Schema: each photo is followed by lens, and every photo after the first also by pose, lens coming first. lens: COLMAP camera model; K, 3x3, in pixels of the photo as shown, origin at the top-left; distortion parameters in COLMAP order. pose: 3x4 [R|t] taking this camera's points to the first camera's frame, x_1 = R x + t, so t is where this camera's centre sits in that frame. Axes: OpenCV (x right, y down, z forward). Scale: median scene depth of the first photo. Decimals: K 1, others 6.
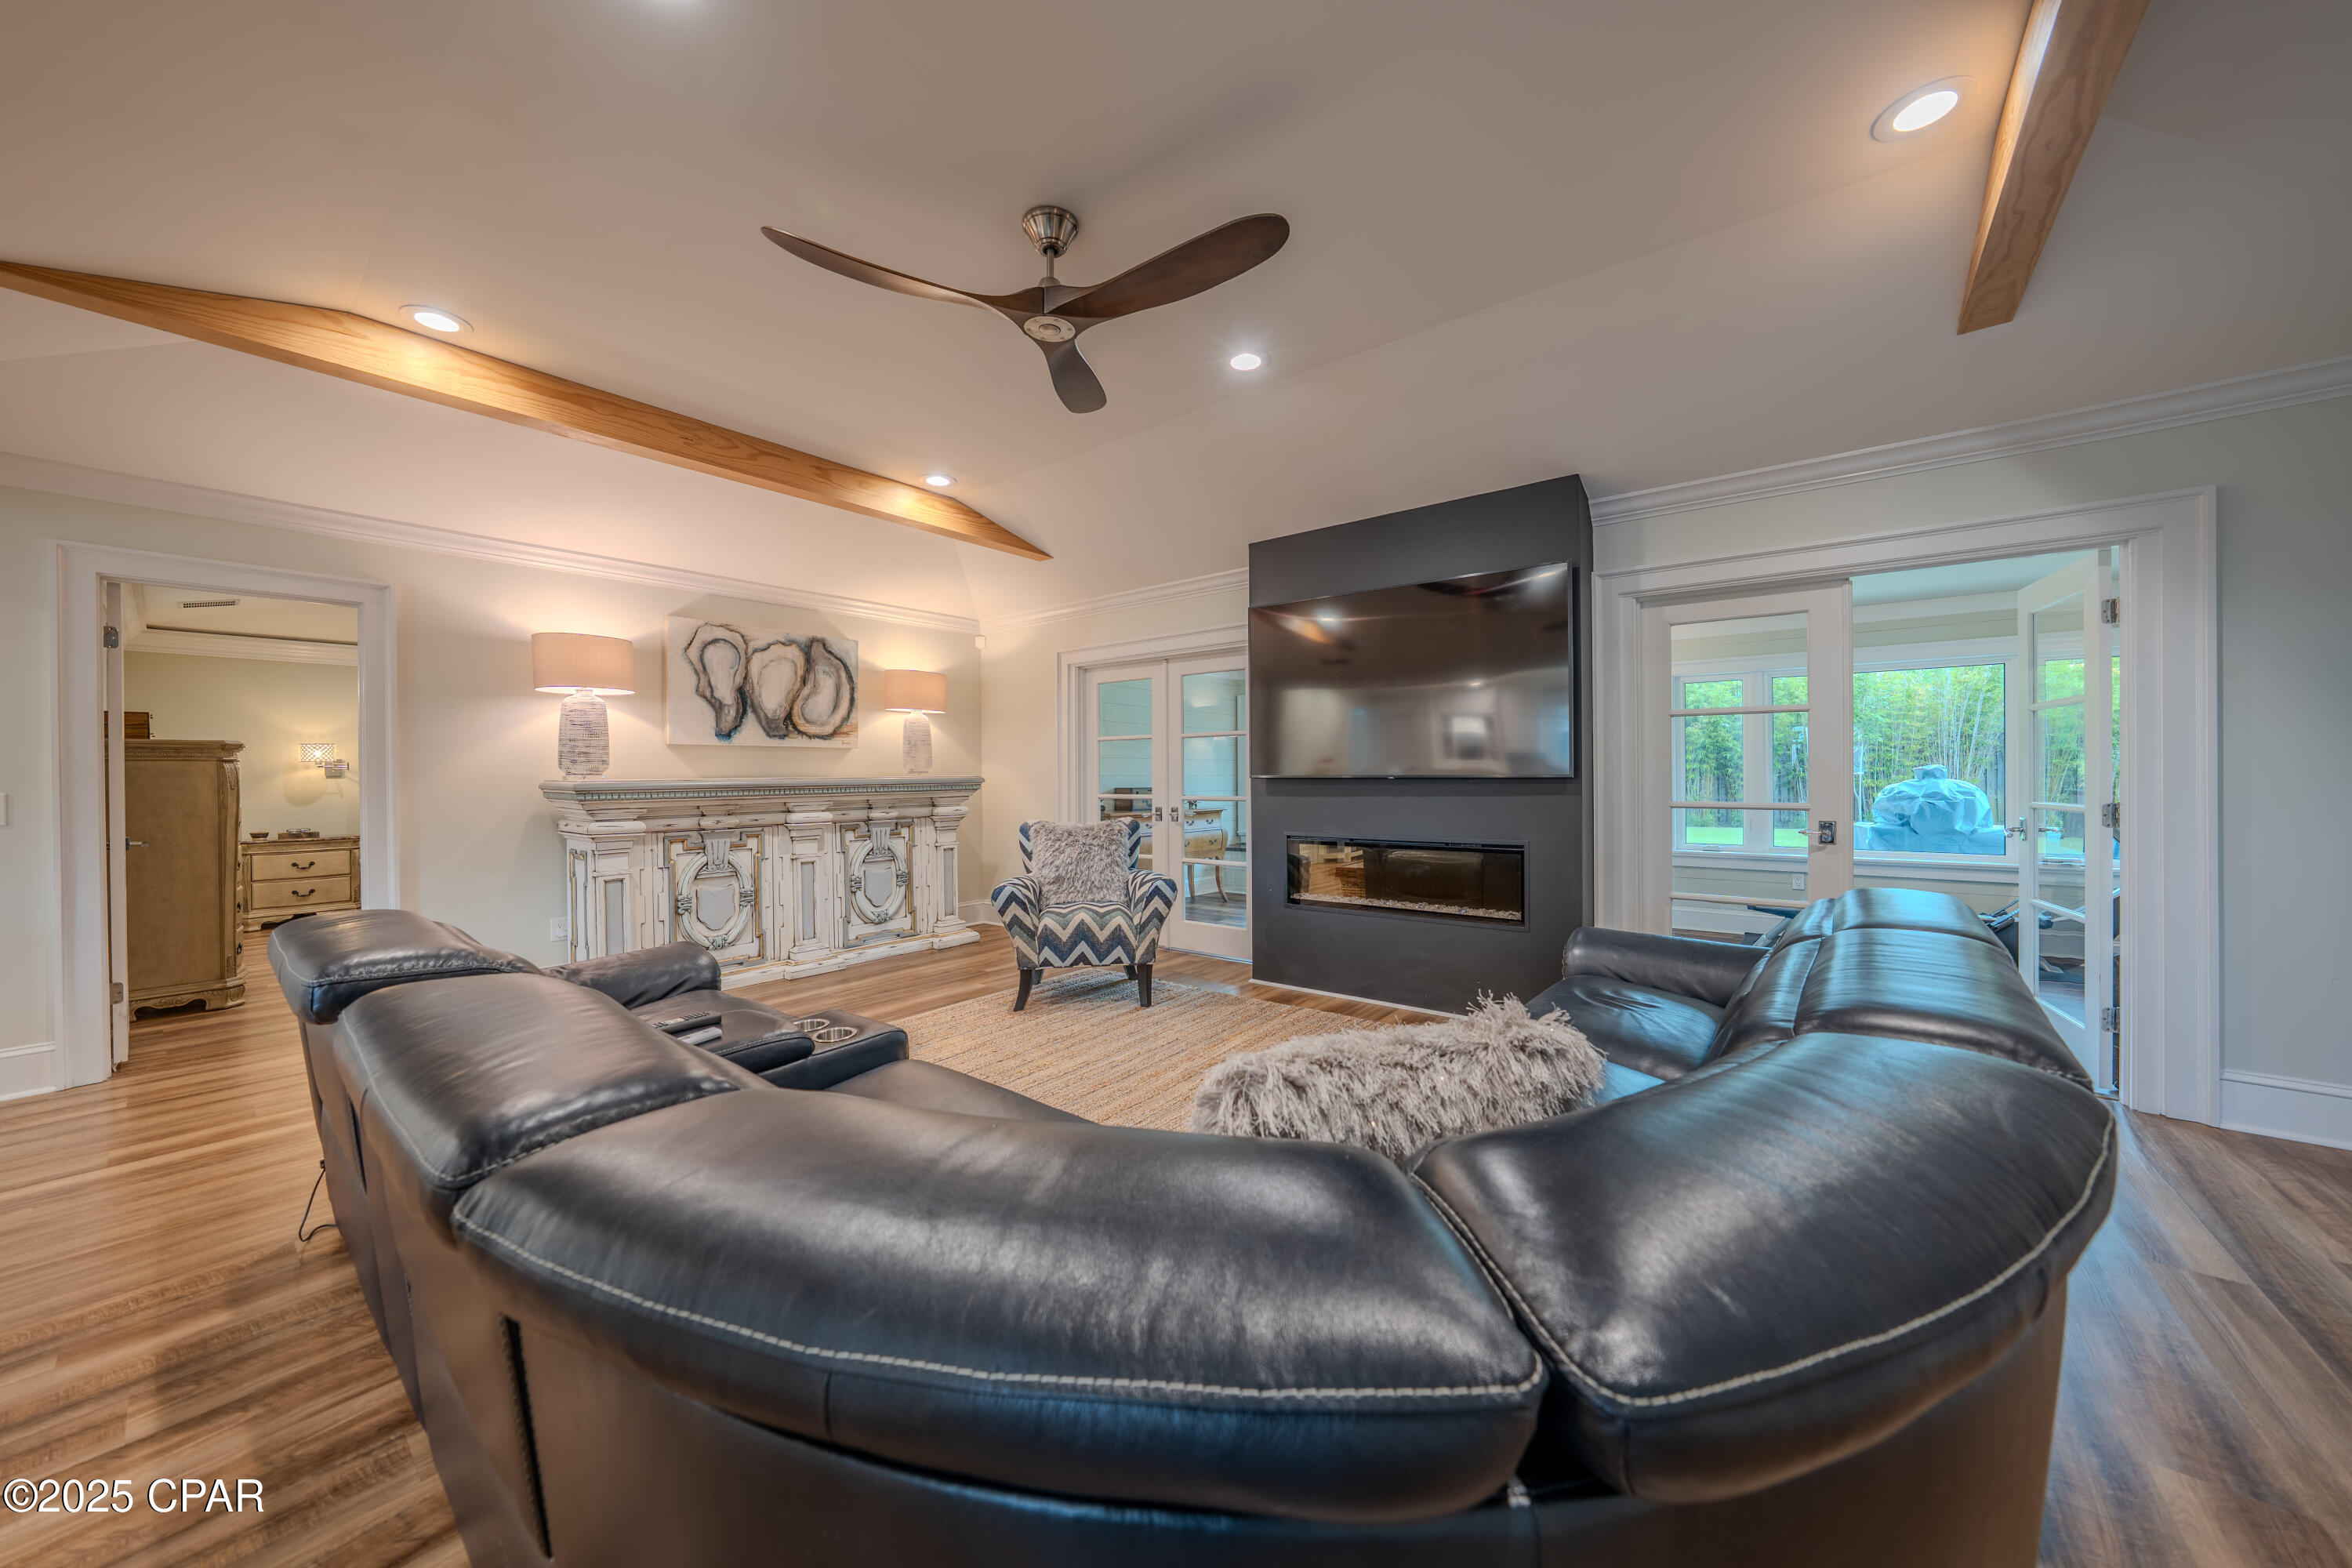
lens RADIAL K [[814.3, 0, 1179.7], [0, 814.3, 778.0], [0, 0, 1]] dist [-0.026645, 0.005682]
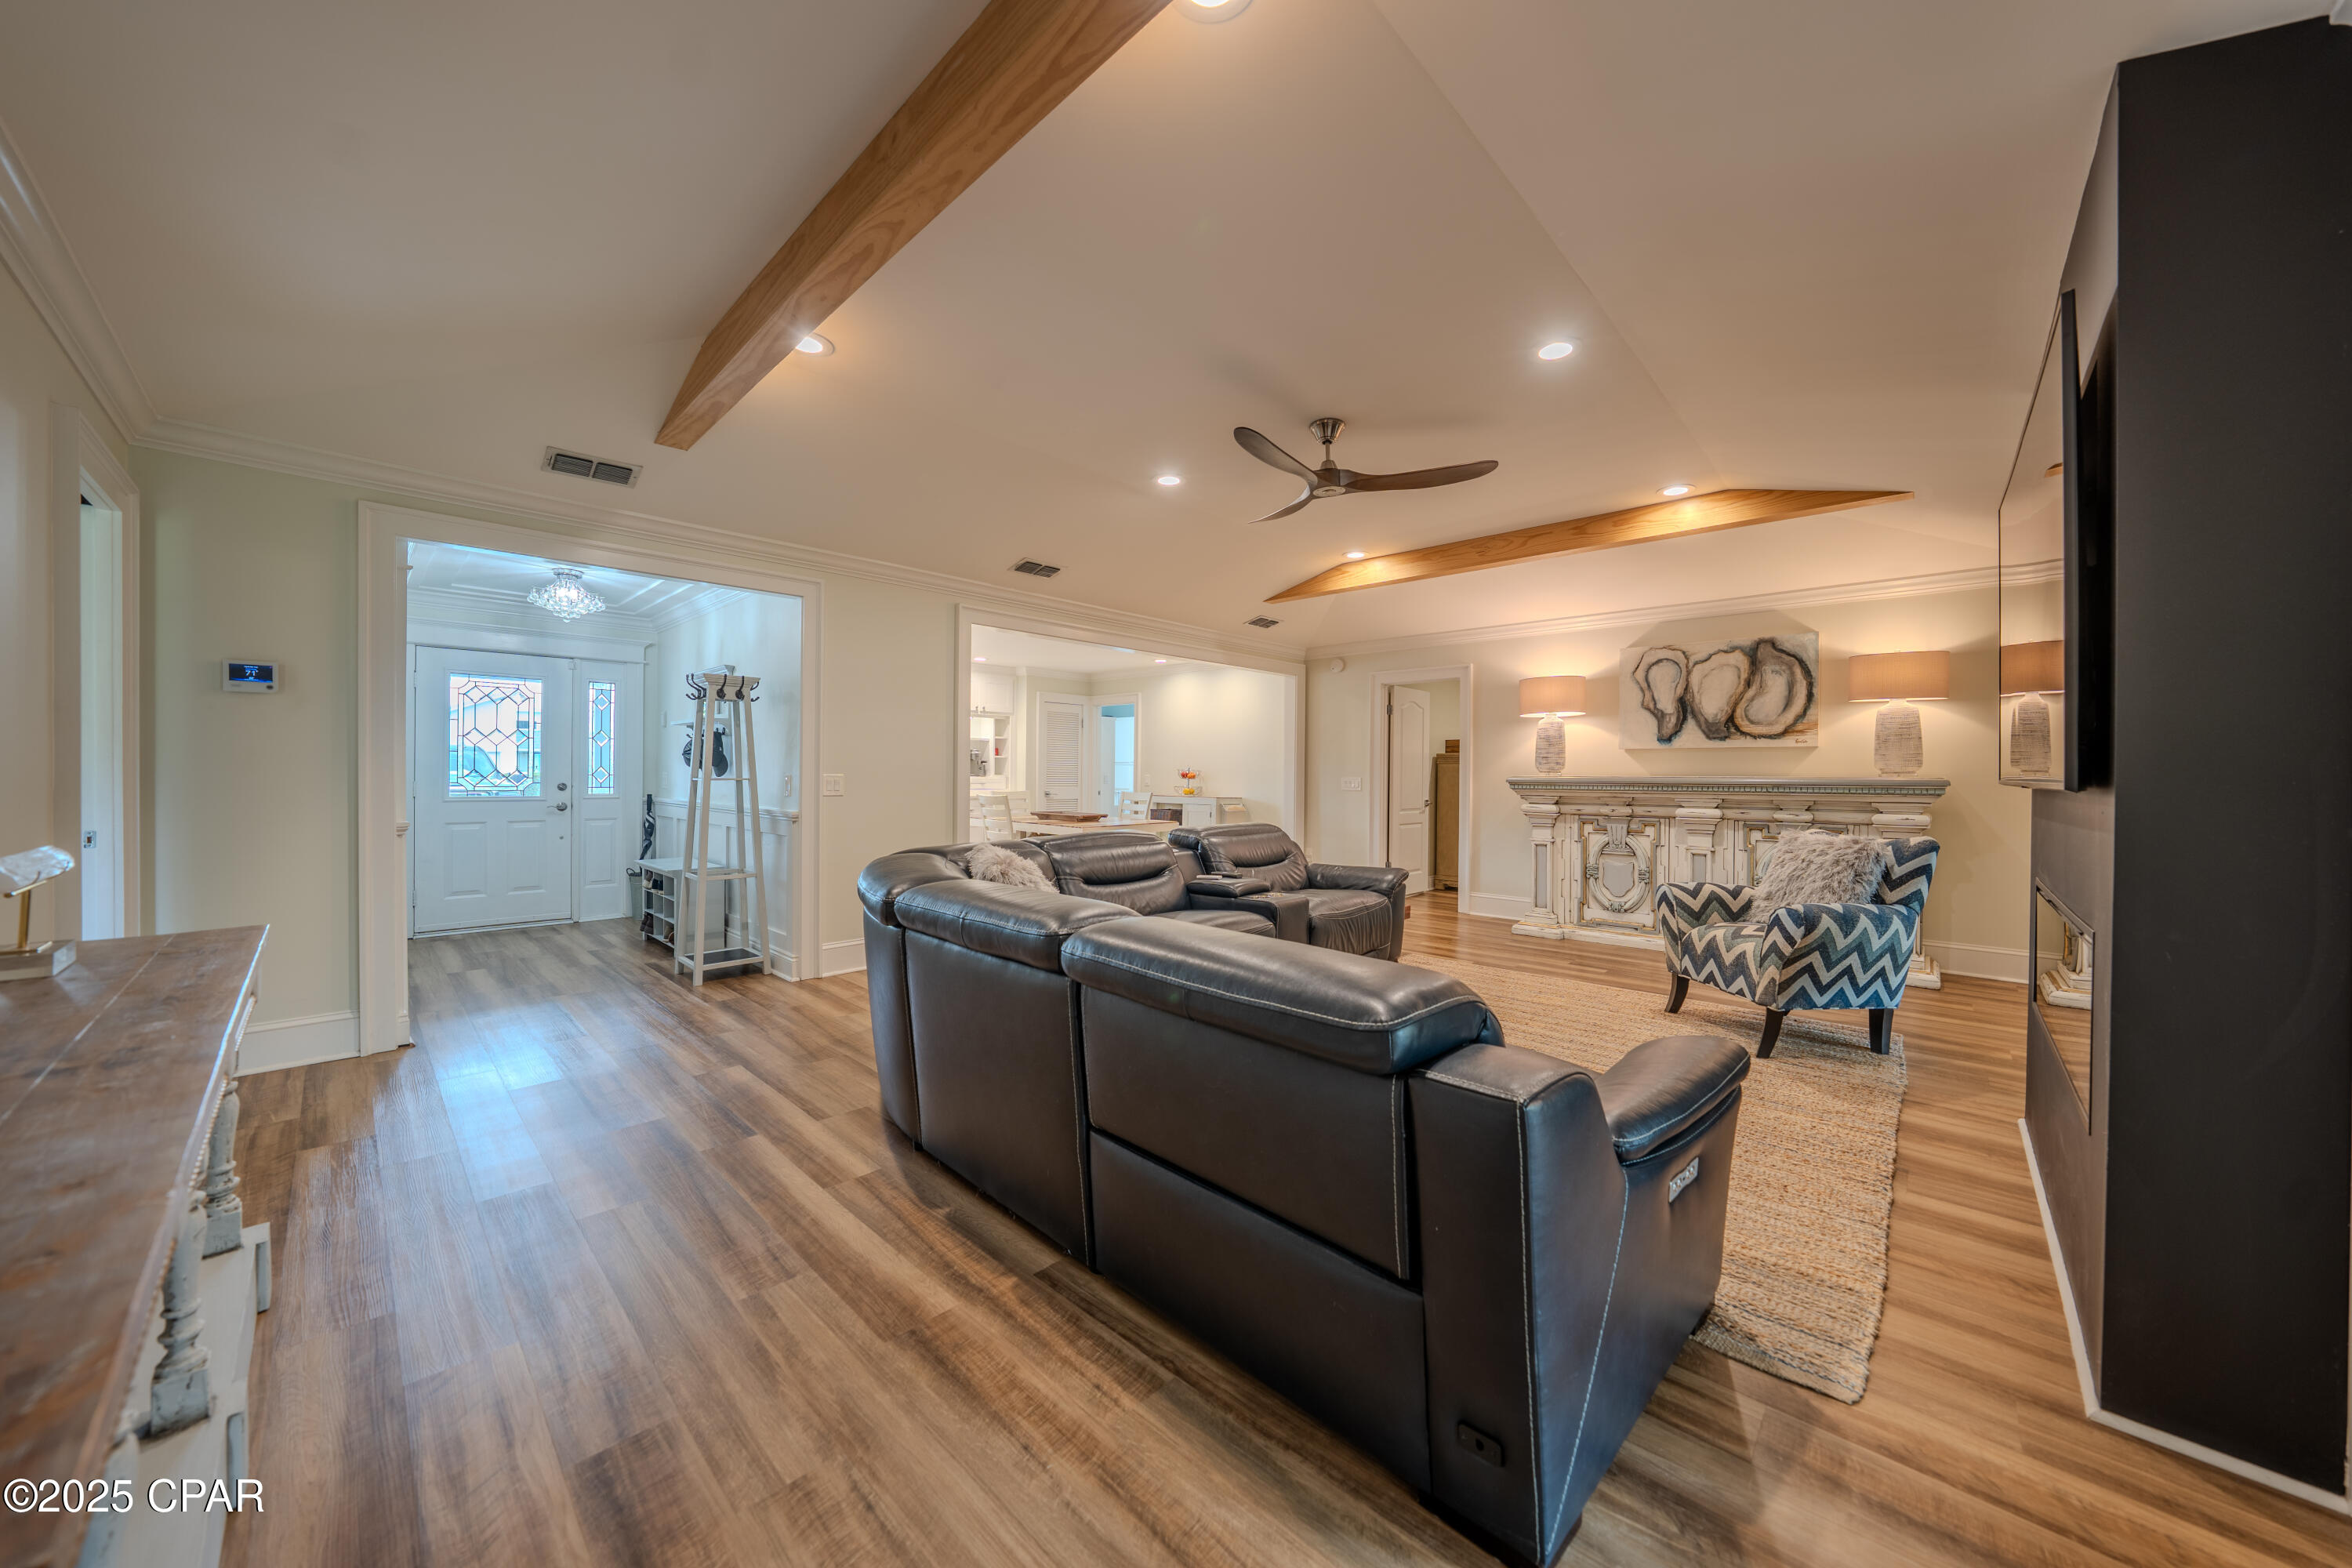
lens RADIAL K [[814.3, 0, 1177.0], [0, 814.3, 776.8], [0, 0, 1]] dist [-0.026645, 0.005682]
pose [[-0.091464, 0.011277, -0.995744, 0.695539], [-0.010703, 0.999867, 0.012307, -0.005883], [0.995751, 0.011783, -0.091332, 0.407514]]
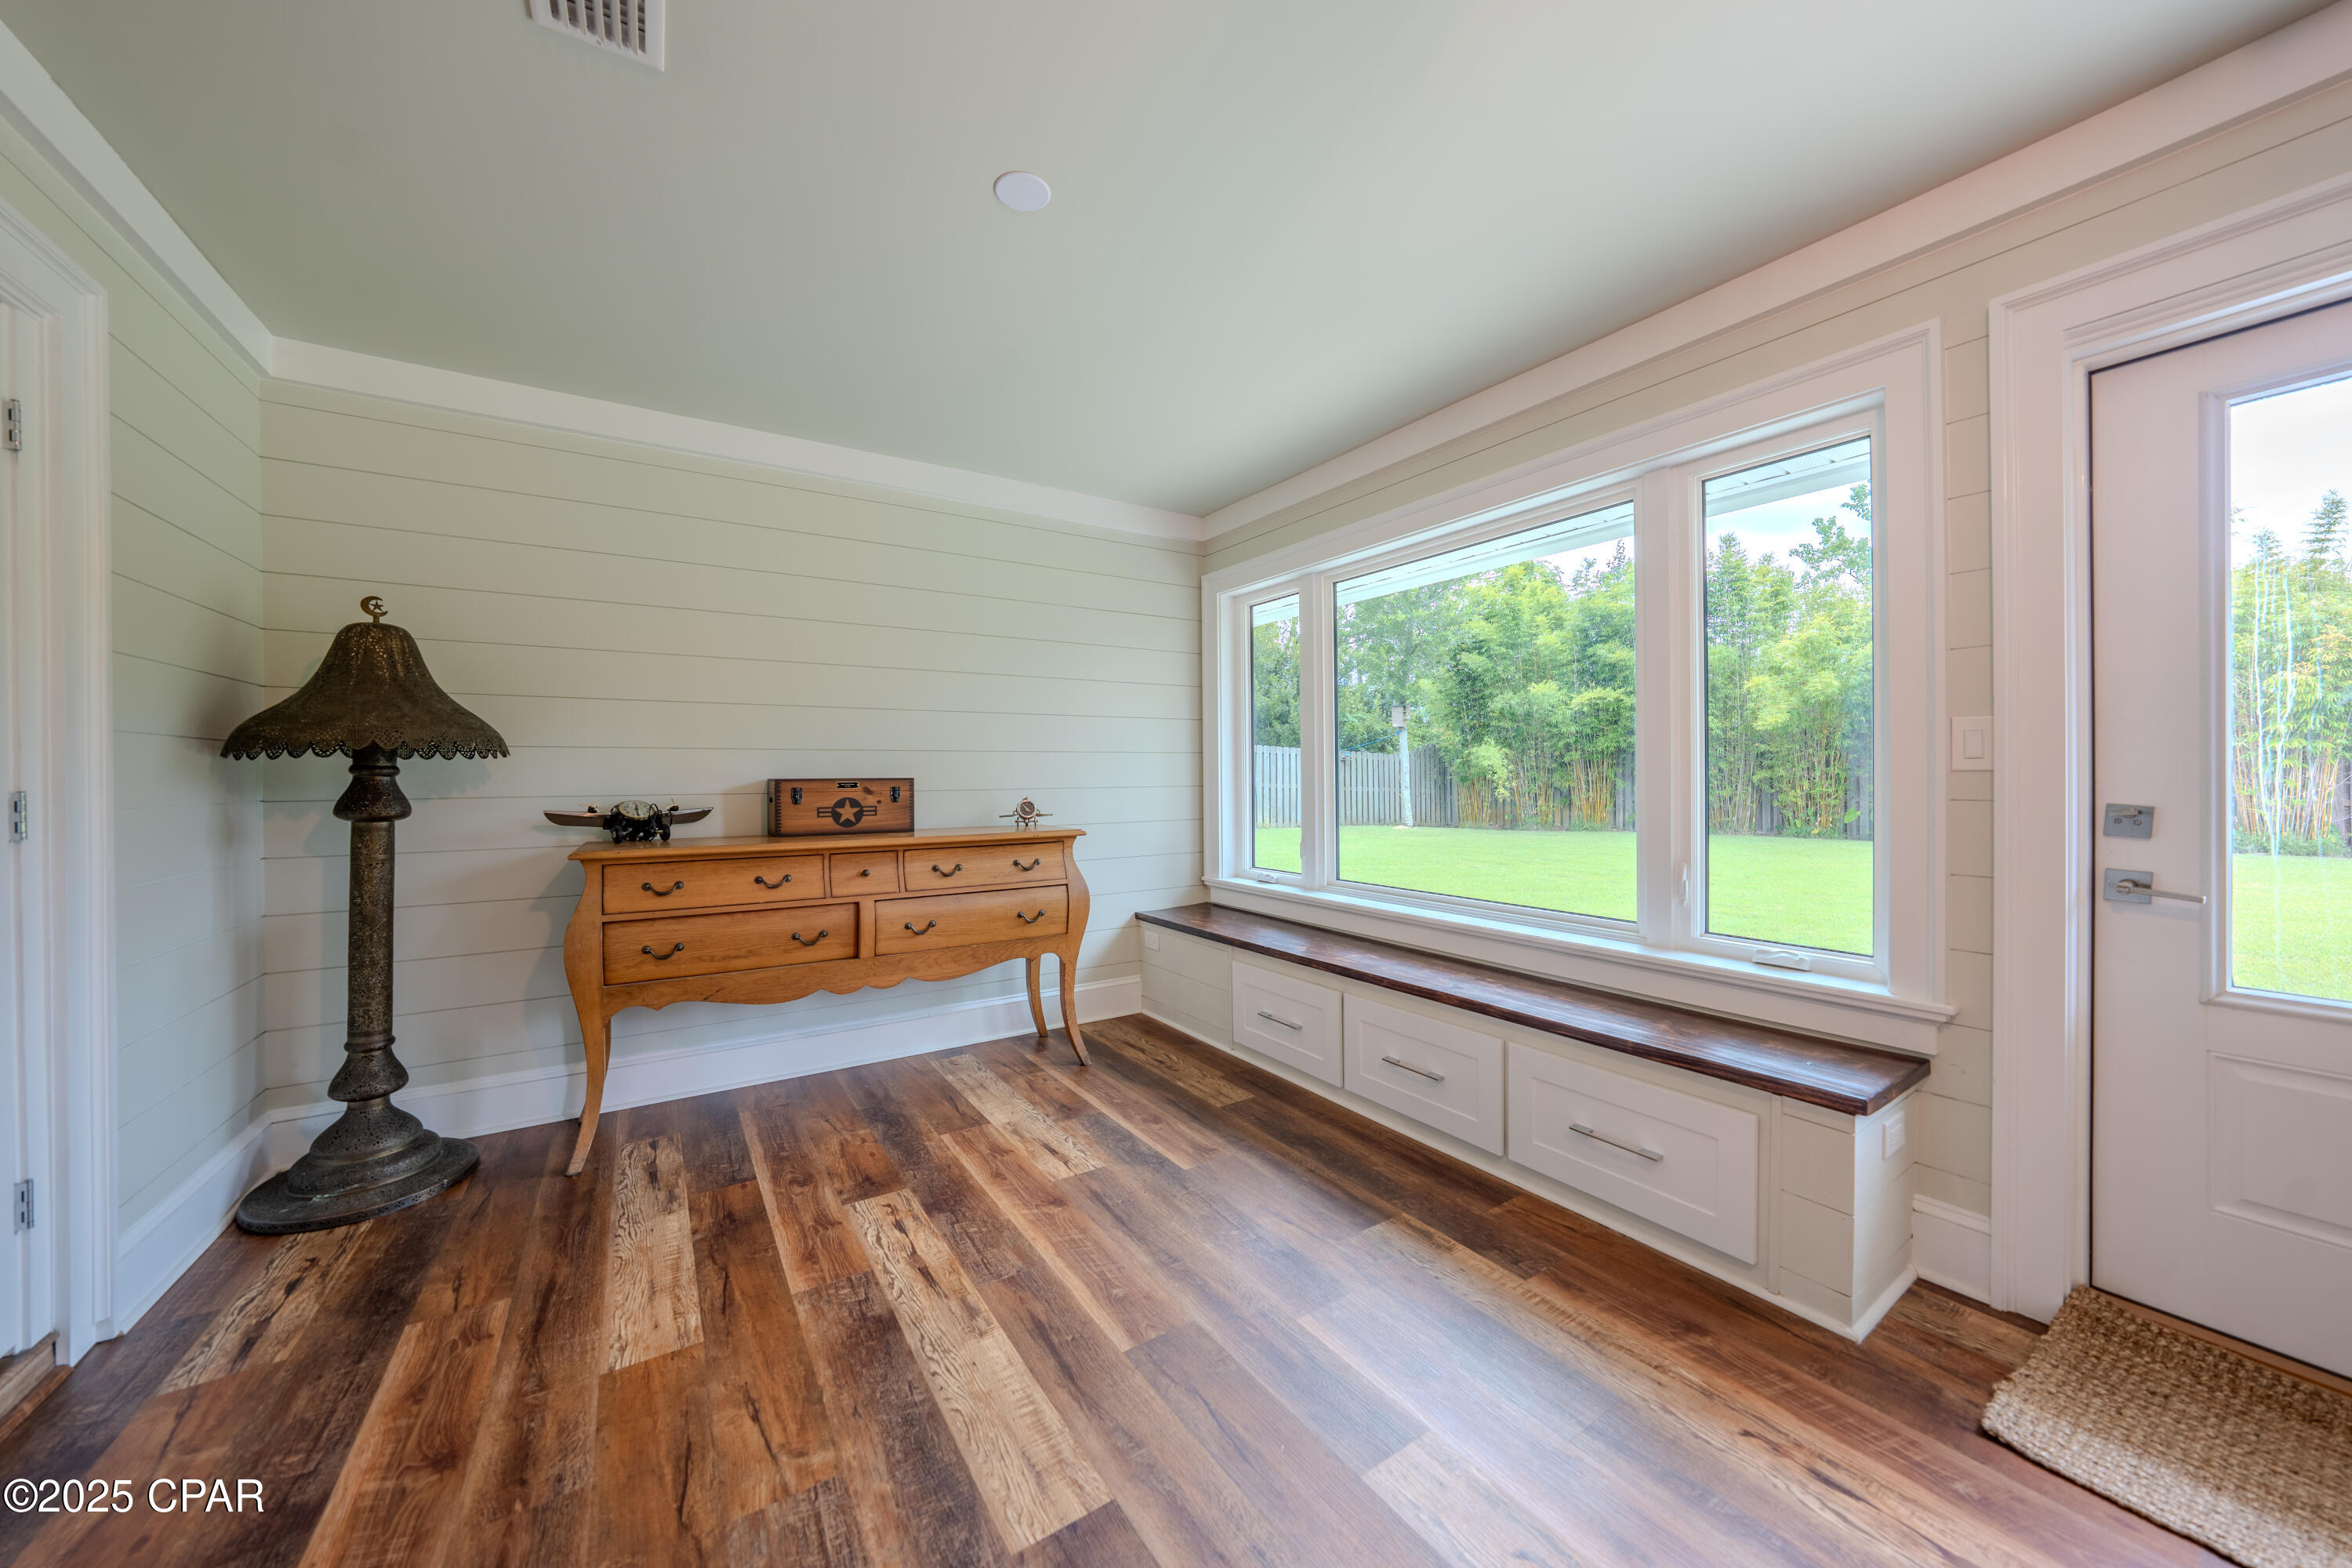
lens RADIAL K [[814.3, 0, 1178.5], [0, 814.3, 783.0], [0, 0, 1]] dist [-0.026645, 0.005682]
pose [[0.949736, 0.000960, -0.313052, 0.389624], [0.002704, 0.999933, 0.011270, 0.014659], [0.313042, -0.011551, 0.949669, 1.096592]]
